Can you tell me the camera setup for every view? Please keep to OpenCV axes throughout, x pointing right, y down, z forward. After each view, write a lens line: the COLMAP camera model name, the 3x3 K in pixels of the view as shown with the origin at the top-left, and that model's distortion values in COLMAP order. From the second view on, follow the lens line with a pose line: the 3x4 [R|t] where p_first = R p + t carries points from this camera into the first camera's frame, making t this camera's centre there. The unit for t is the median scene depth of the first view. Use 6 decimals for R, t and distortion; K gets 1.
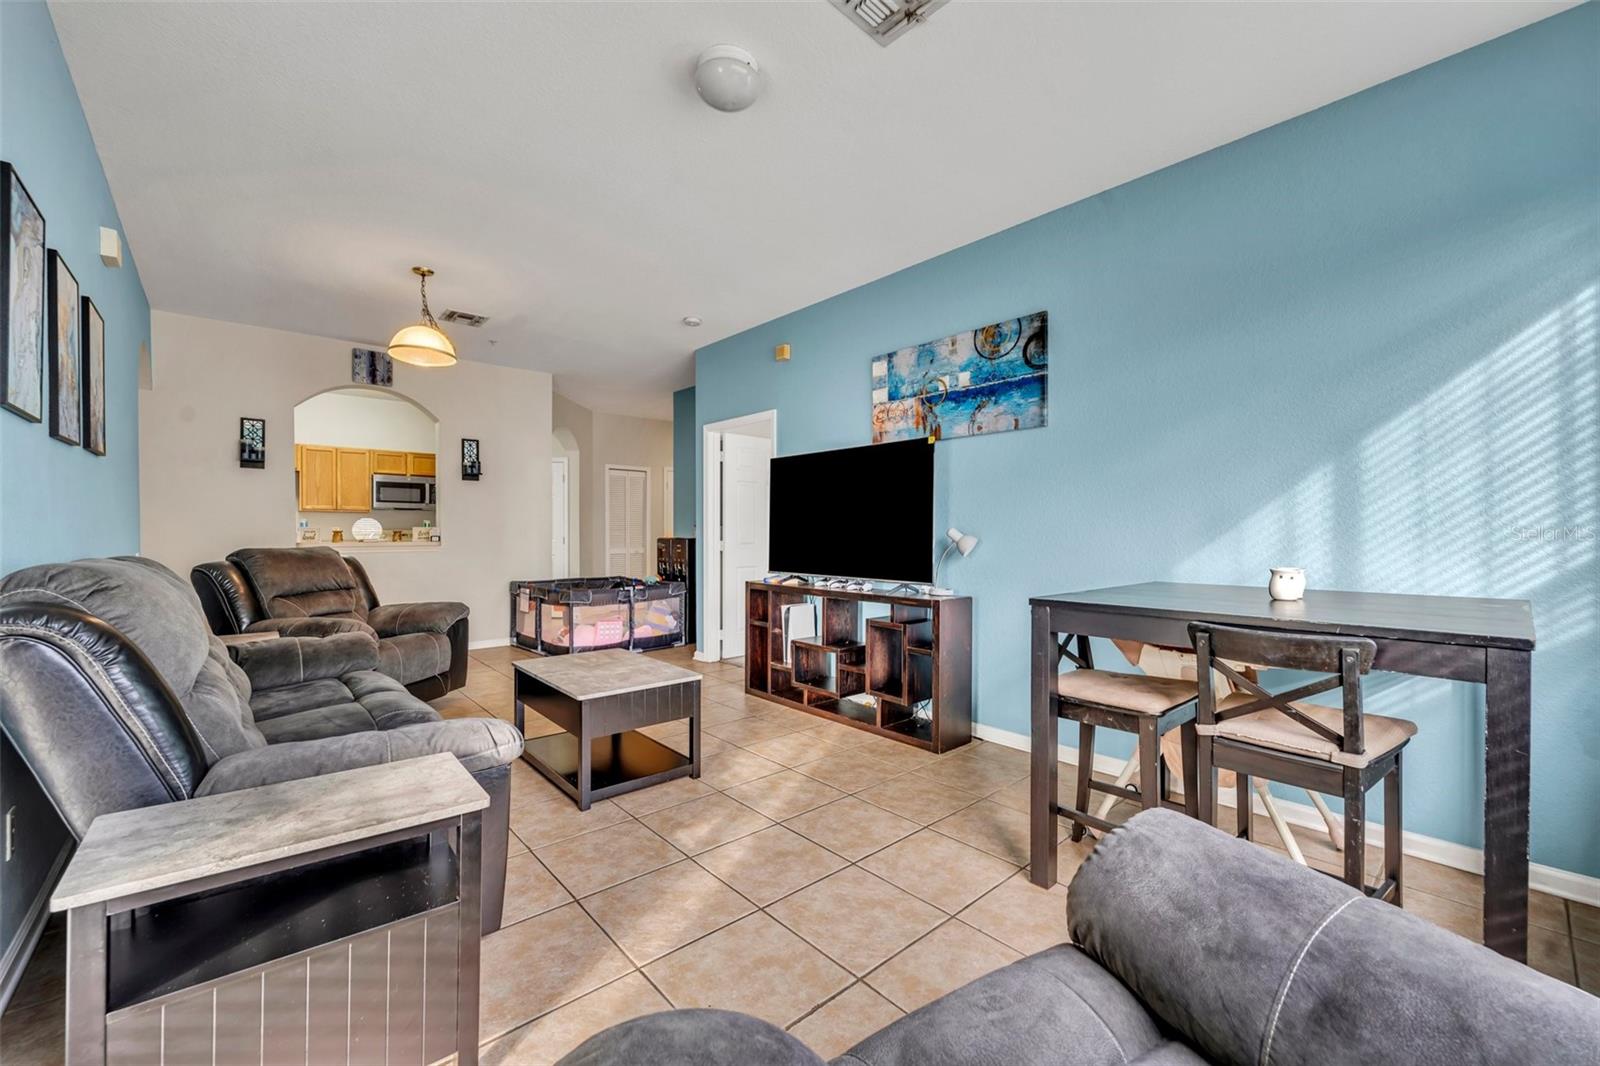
lens RADIAL K [[639.4, 0, 797.4], [0, 639.4, 528.9], [0, 0, 1]] dist [-0.001370, -0.000049]
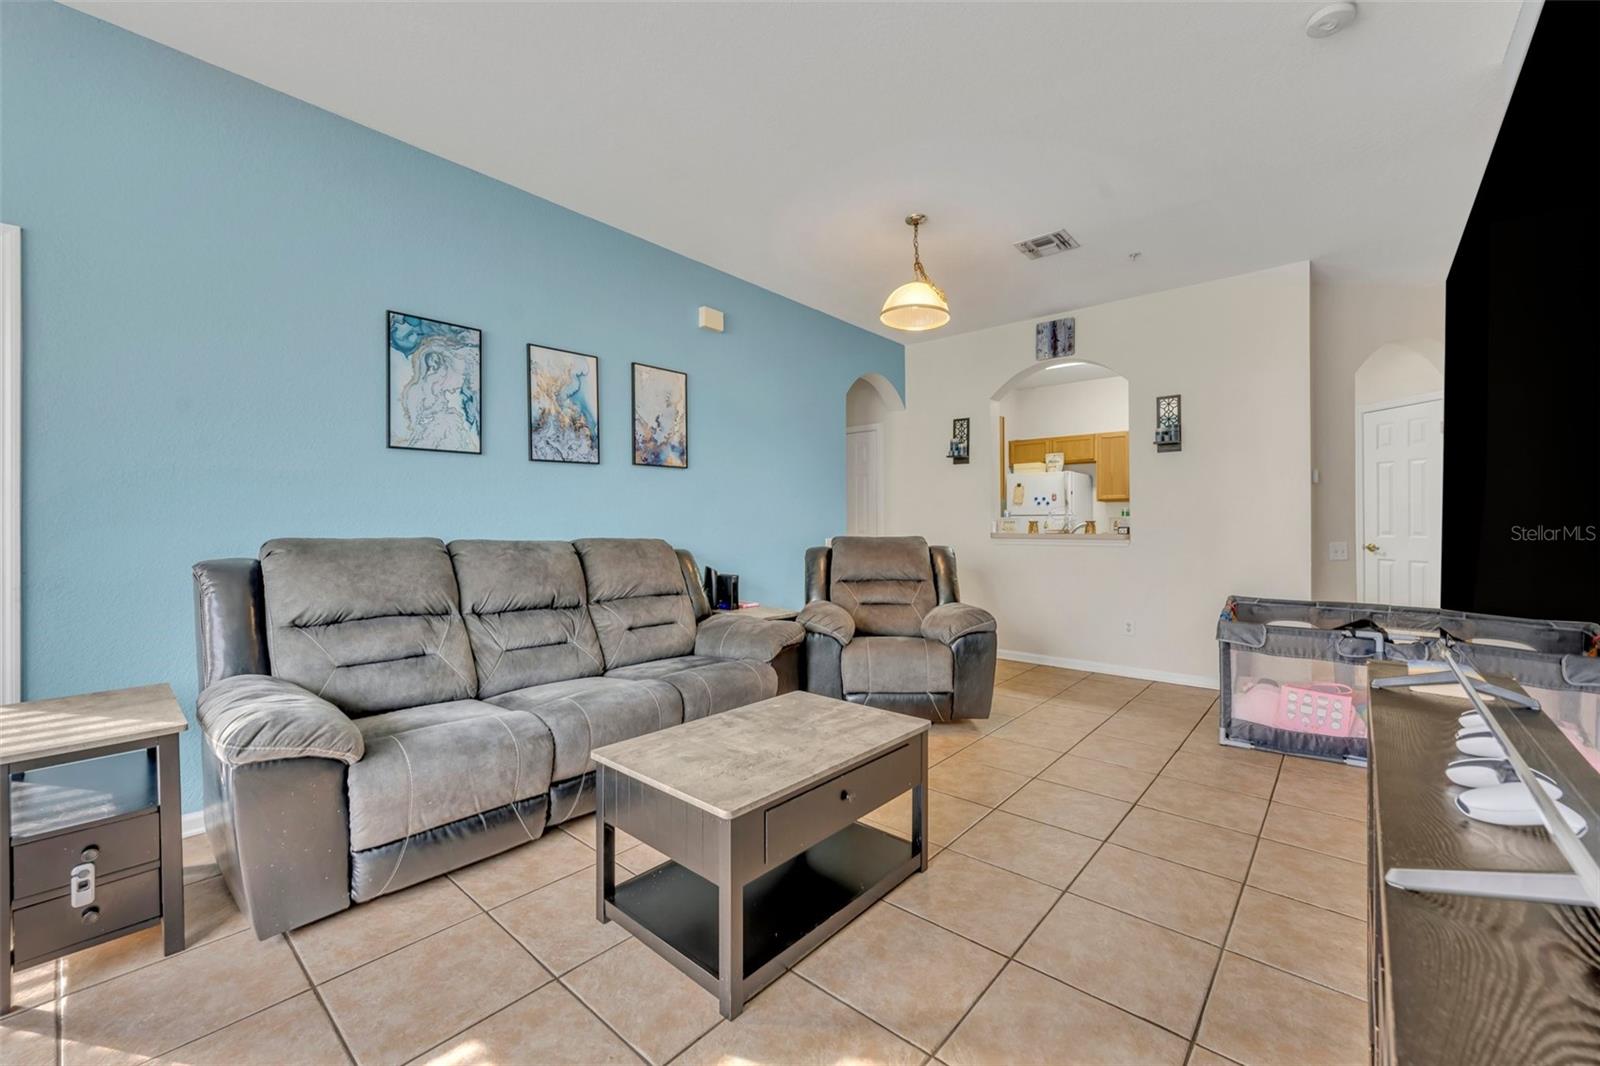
lens RADIAL K [[639.4, 0, 789.3], [0, 639.4, 525.7], [0, 0, 1]] dist [-0.001370, -0.000049]
pose [[0.129960, -0.002560, -0.991516, 0.178759], [0.010159, 0.999948, -0.001250, 0.006754], [0.991467, -0.009911, 0.129979, 0.520937]]
